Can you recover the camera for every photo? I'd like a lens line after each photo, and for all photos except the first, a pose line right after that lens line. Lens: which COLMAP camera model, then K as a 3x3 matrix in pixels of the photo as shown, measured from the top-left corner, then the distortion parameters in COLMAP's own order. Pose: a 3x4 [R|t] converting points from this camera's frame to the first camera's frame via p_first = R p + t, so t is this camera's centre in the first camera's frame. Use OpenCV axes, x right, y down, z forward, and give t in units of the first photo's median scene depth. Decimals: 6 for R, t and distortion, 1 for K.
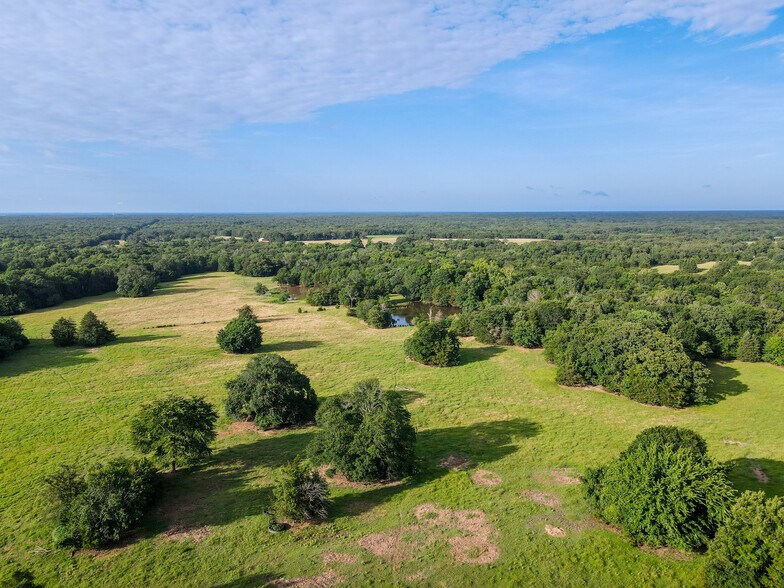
lens RADIAL K [[580.6, 0, 391.8], [0, 580.6, 293.9], [0, 0, 1]] dist [0.008639, -0.000203]
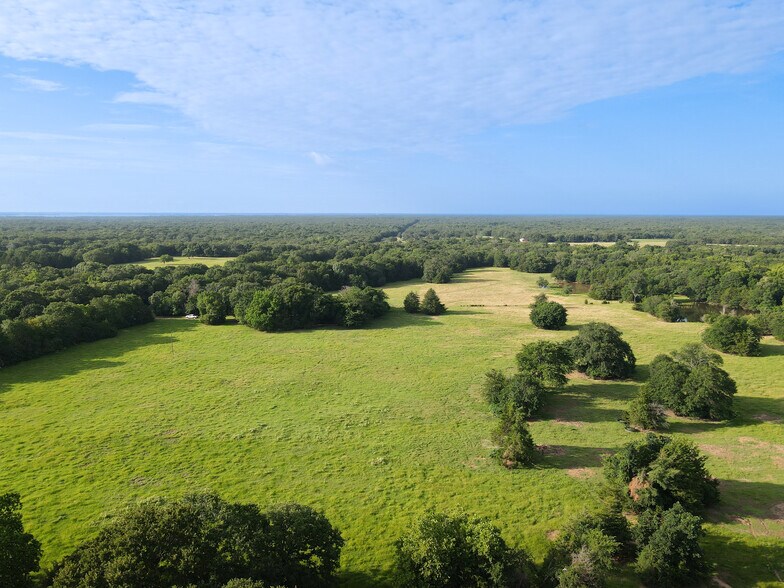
lens RADIAL K [[584.6, 0, 381.5], [0, 584.6, 292.1], [0, 0, 1]] dist [0.000467, 0.003224]
pose [[0.911254, 0.061855, -0.407173, -0.034941], [-0.064594, 0.997887, 0.007031, 0.015731], [0.406748, 0.019893, 0.913324, -0.110934]]
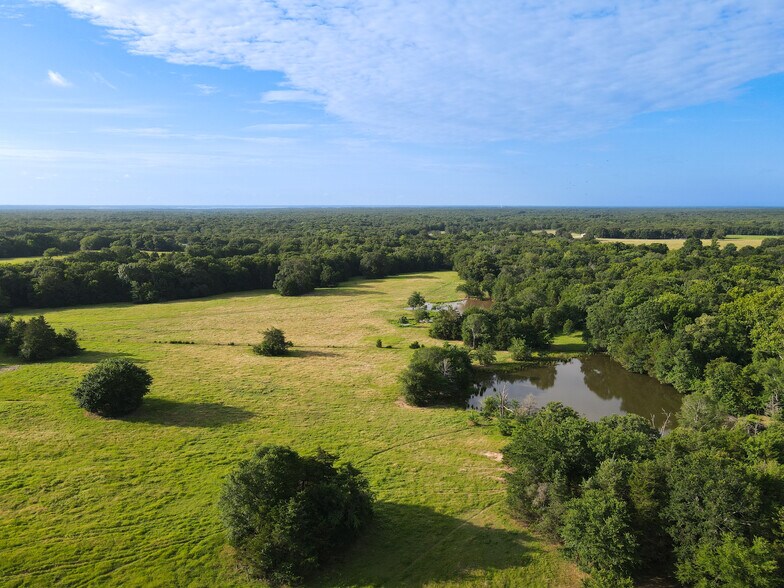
lens RADIAL K [[580.6, 0, 391.8], [0, 580.6, 293.9], [0, 0, 1]] dist [0.008639, -0.000203]
pose [[0.789066, 0.095835, -0.606787, 0.142010], [-0.089713, 0.995144, 0.040509, -0.032152], [0.607722, 0.022473, 0.793832, 0.283598]]
